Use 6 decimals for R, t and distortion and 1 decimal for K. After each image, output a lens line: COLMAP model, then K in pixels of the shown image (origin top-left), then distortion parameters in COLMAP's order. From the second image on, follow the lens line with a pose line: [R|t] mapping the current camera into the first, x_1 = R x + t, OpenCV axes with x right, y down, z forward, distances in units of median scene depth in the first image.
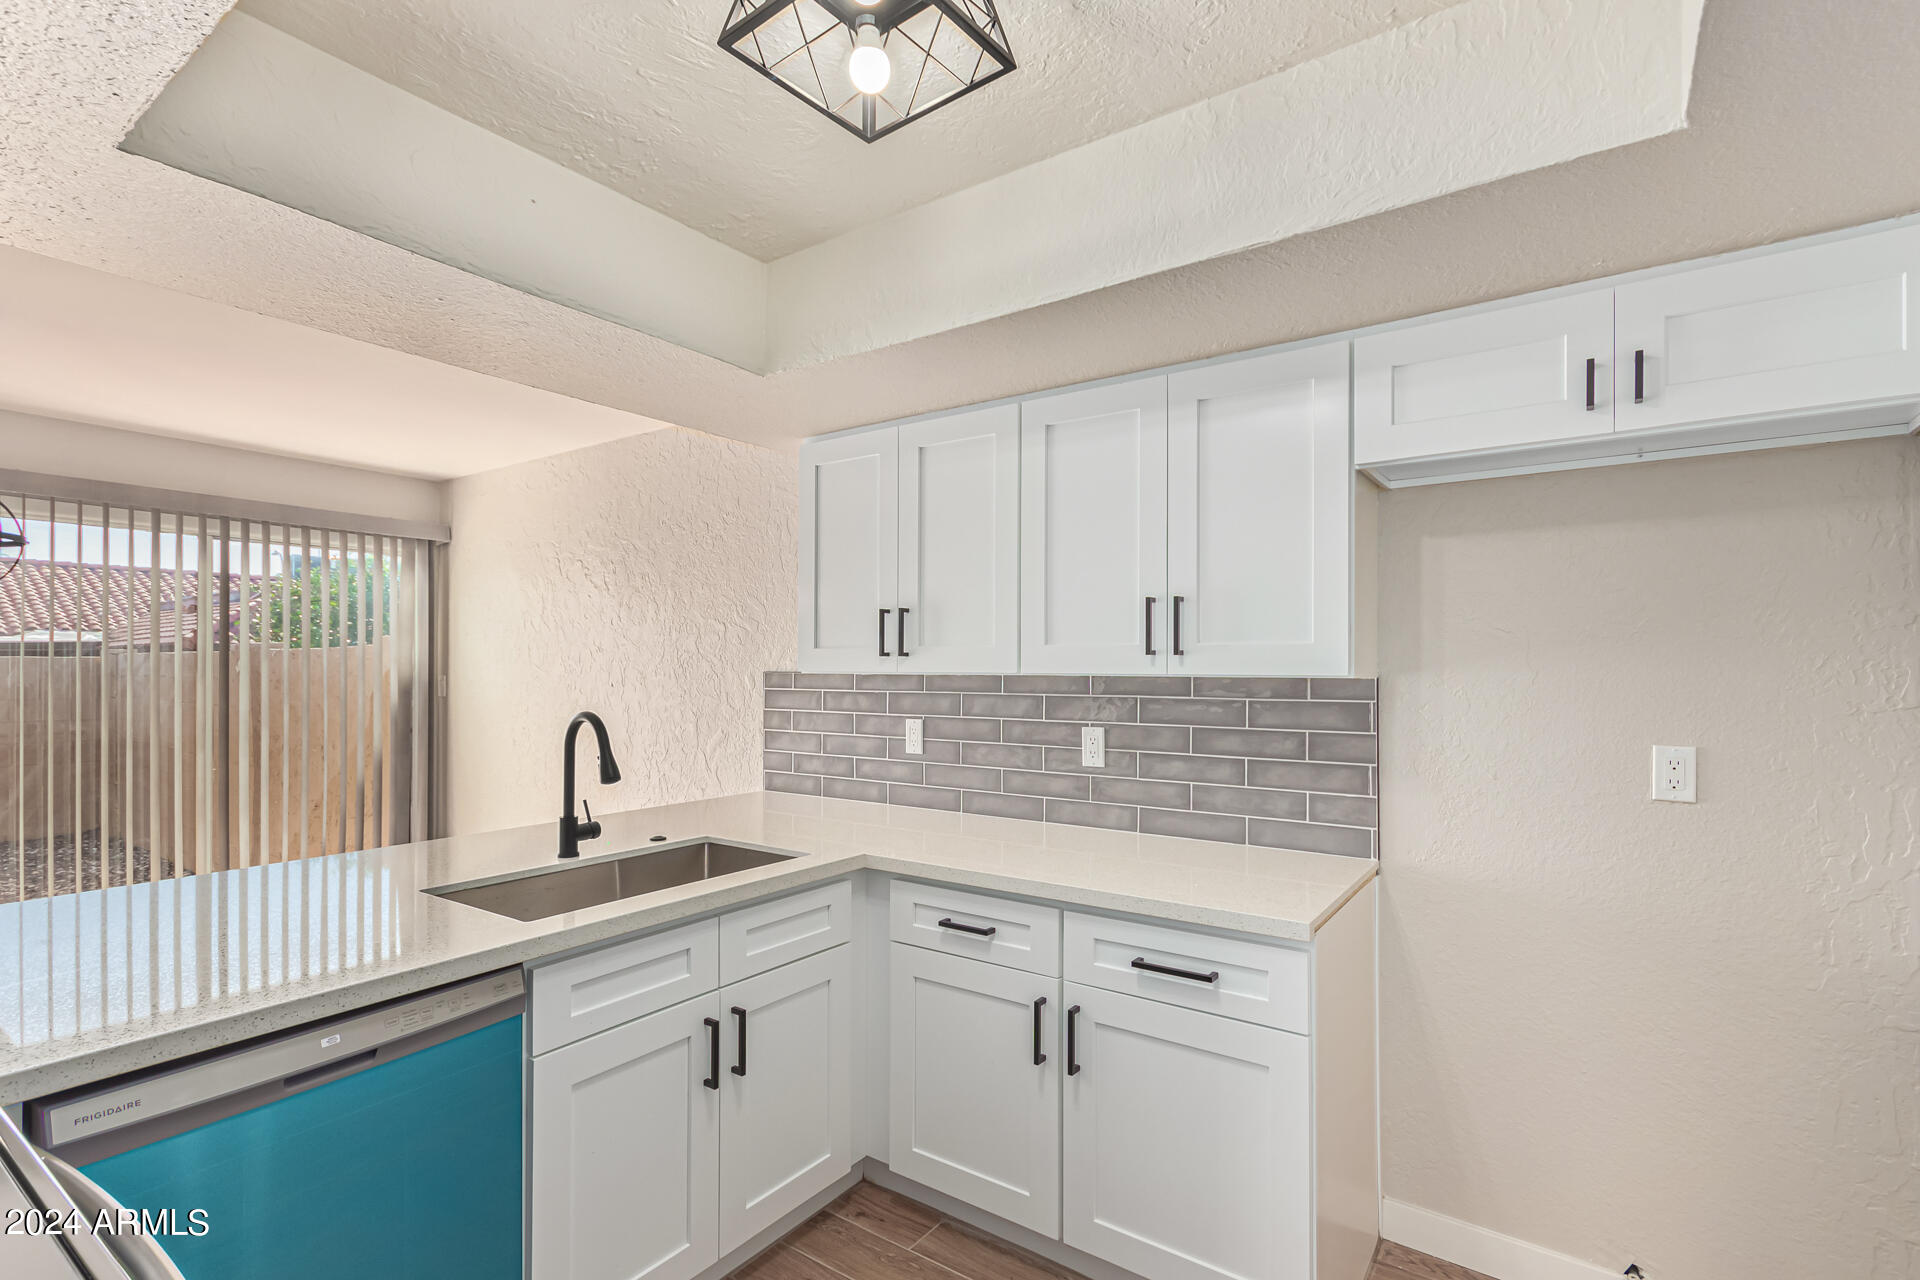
lens RADIAL K [[895.1, 0, 963.7], [0, 895.1, 661.6], [0, 0, 1]] dist [0.001907, 0.001919]
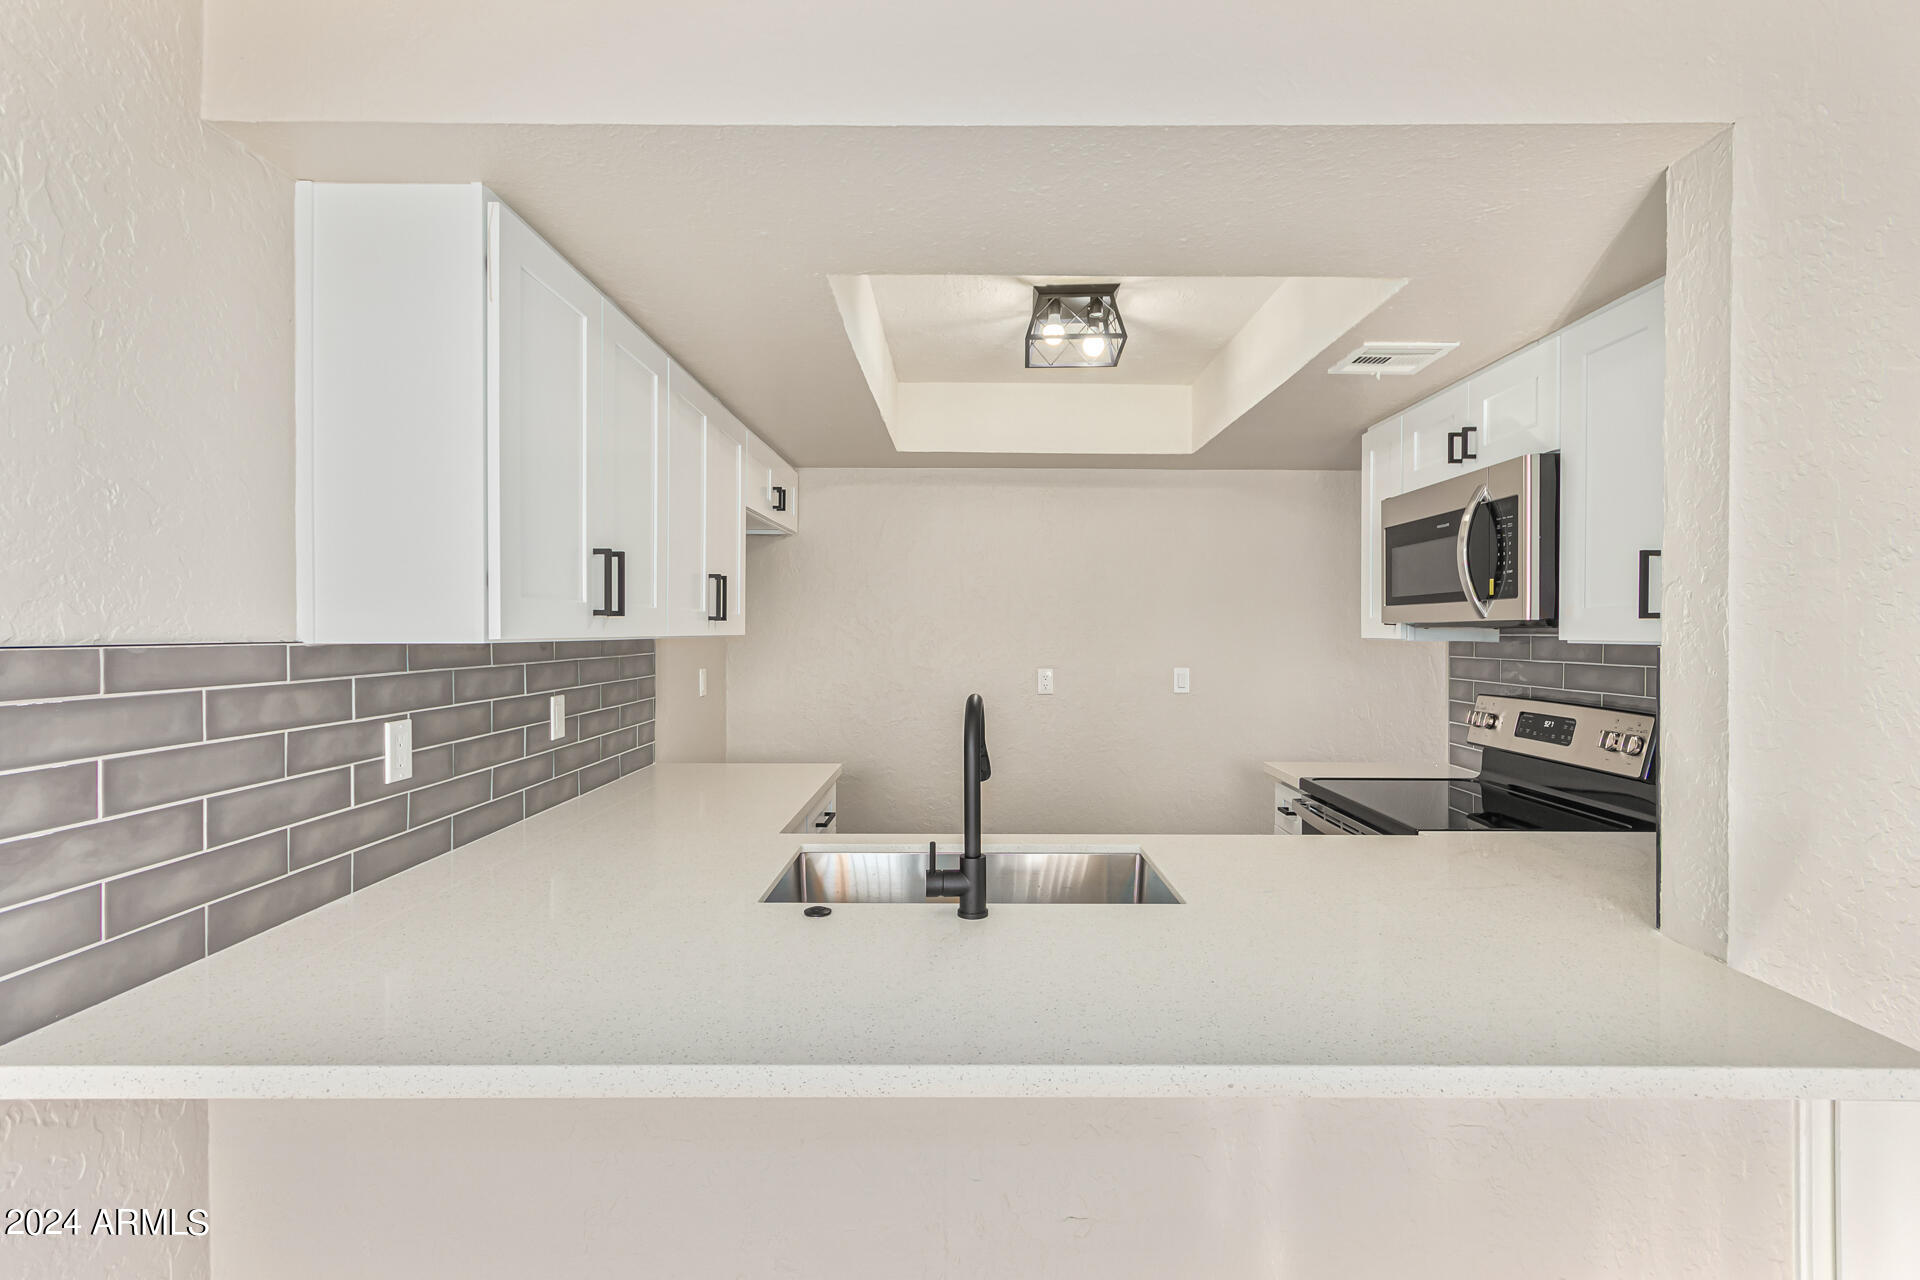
lens RADIAL K [[884.4, 0, 974.2], [0, 884.4, 633.8], [0, 0, 1]] dist [0.003318, 0.000704]
pose [[-0.583453, -0.006127, 0.812123, -0.764828], [-0.009270, 0.999957, 0.000884, 0.004873], [-0.812094, -0.007013, -0.583485, 1.079981]]
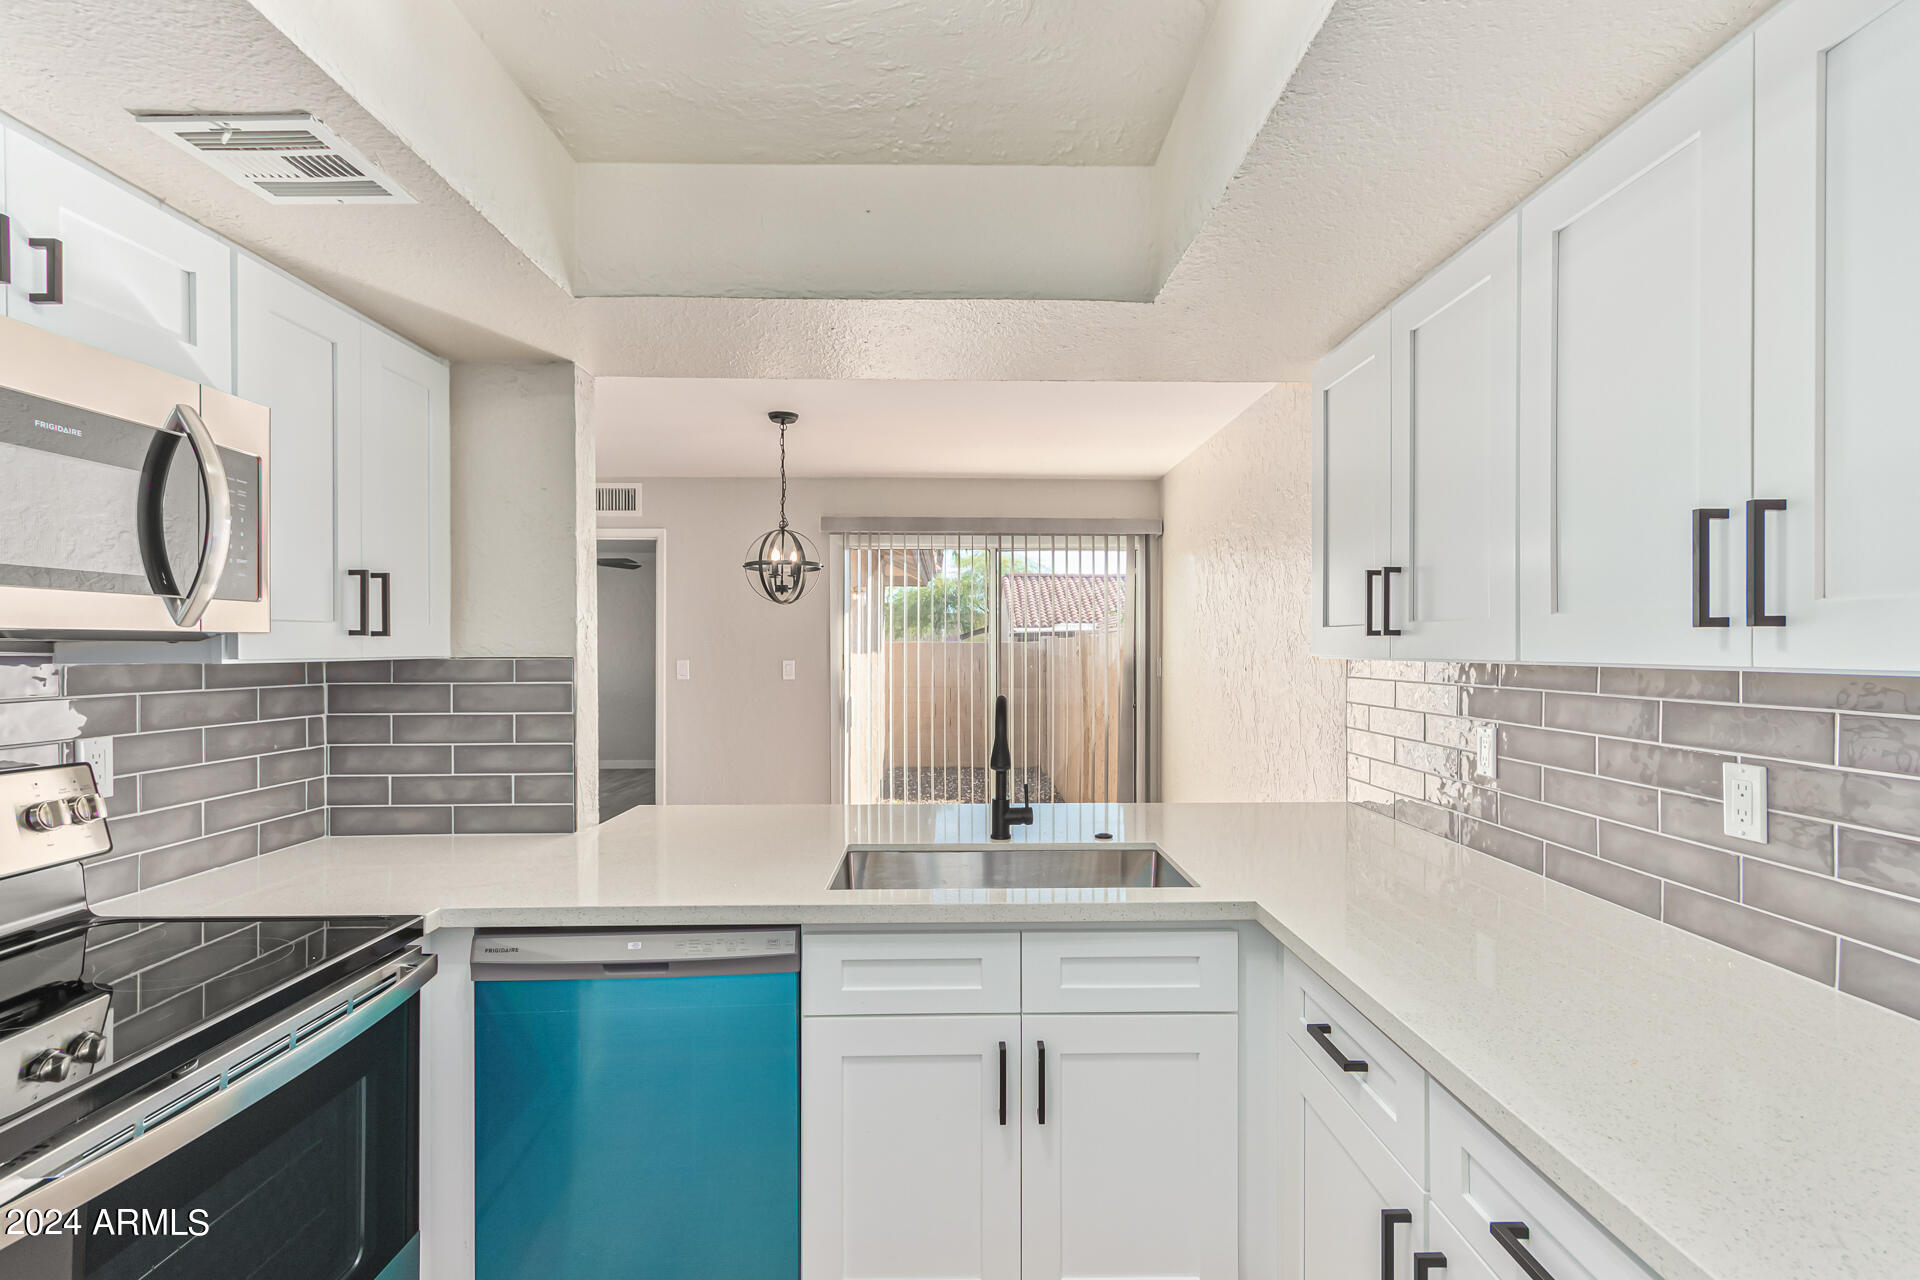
lens RADIAL K [[895.8, 0, 971.3], [0, 895.8, 651.1], [0, 0, 1]] dist [0.000095, 0.000521]
pose [[0.593121, 0.000764, -0.805113, 0.274703], [0.006147, 0.999966, 0.005477, 0.000287], [0.805090, -0.008197, 0.593096, 0.289819]]
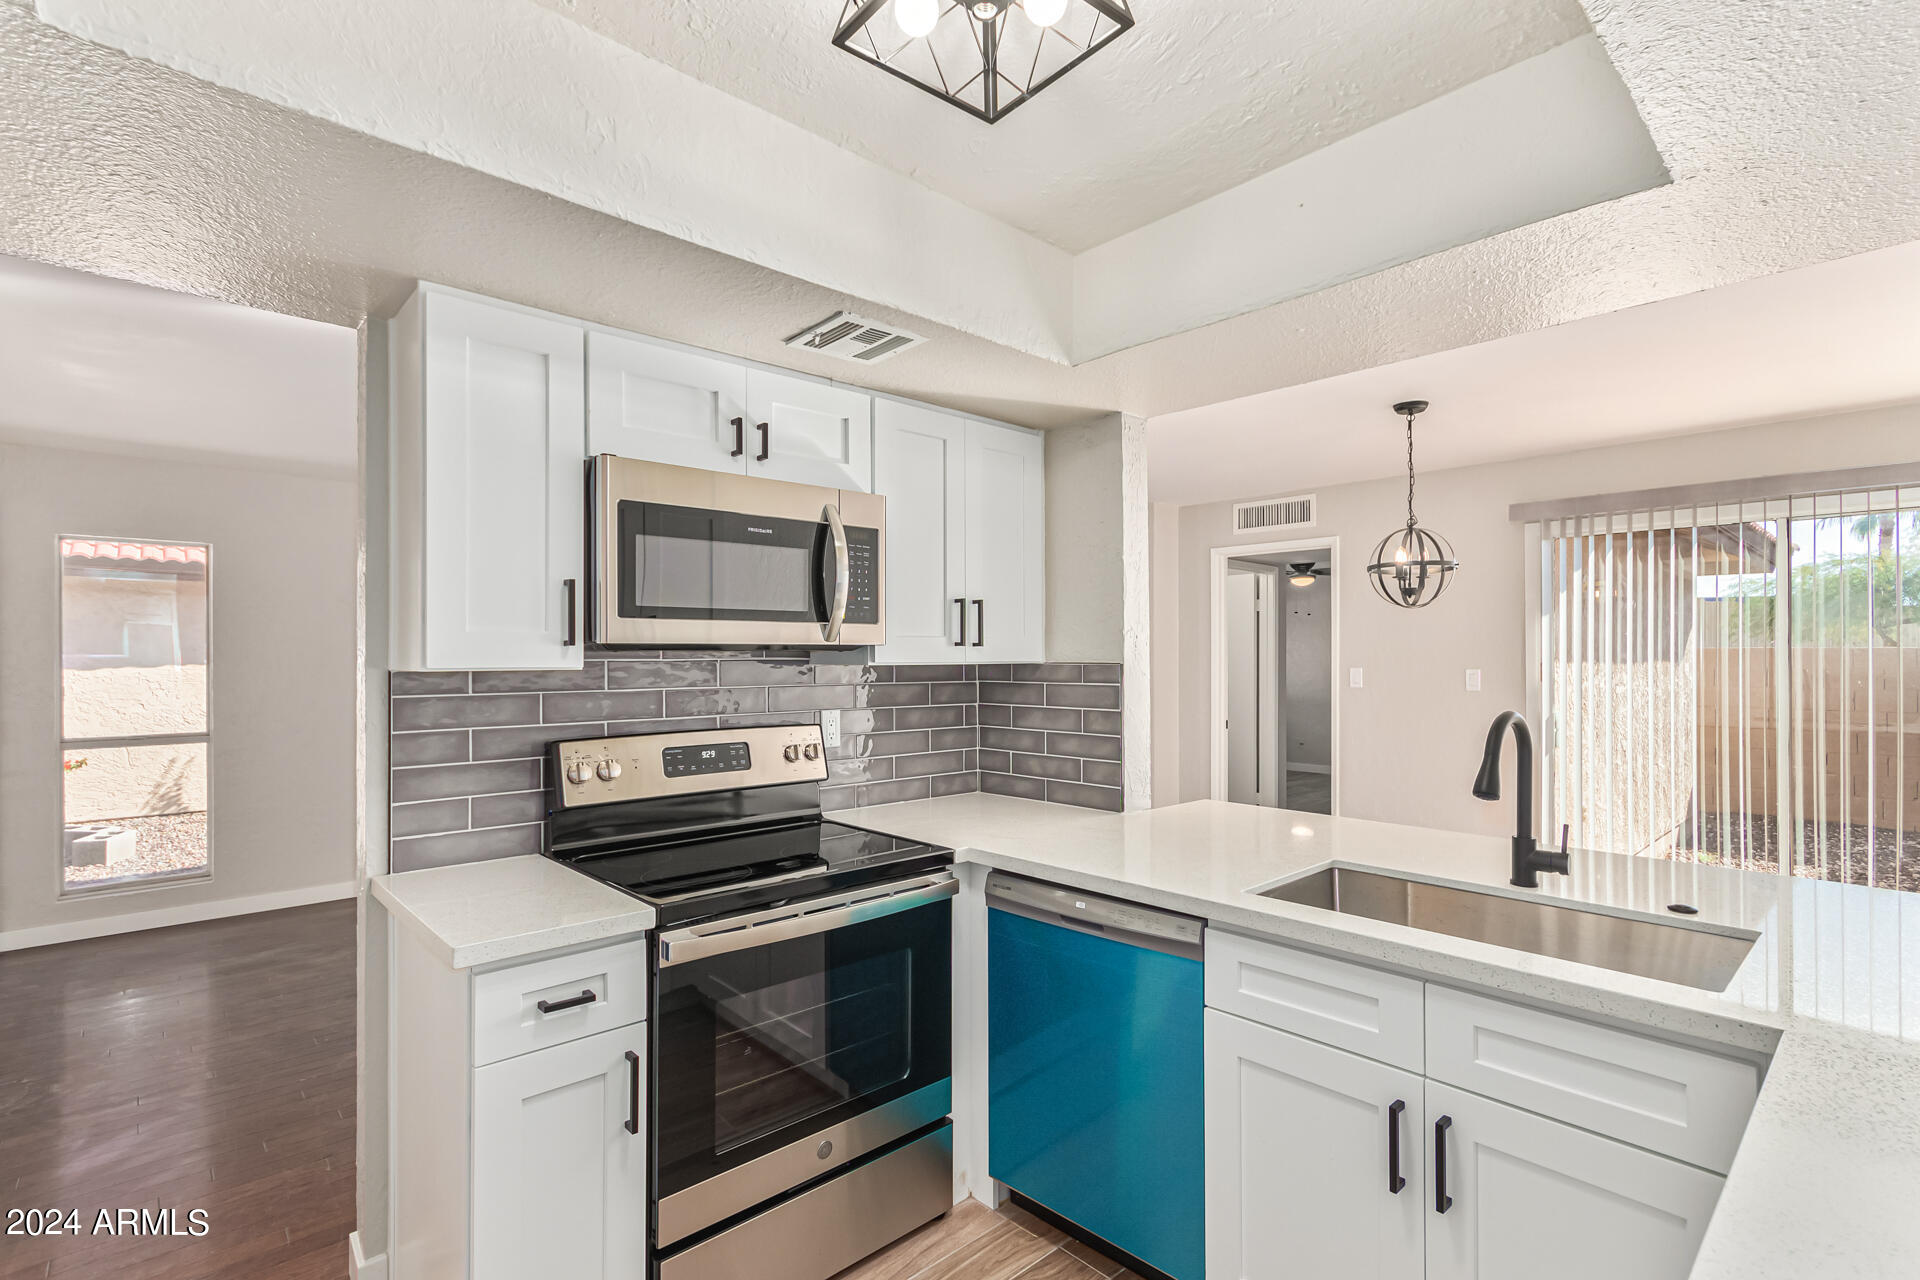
lens RADIAL K [[895.8, 0, 971.3], [0, 895.8, 651.1], [0, 0, 1]] dist [0.000095, 0.000521]
pose [[-0.205152, -0.007955, -0.978698, 0.372271], [0.006590, 0.999933, -0.009509, 0.003596], [0.978708, -0.008400, -0.205086, 0.517916]]
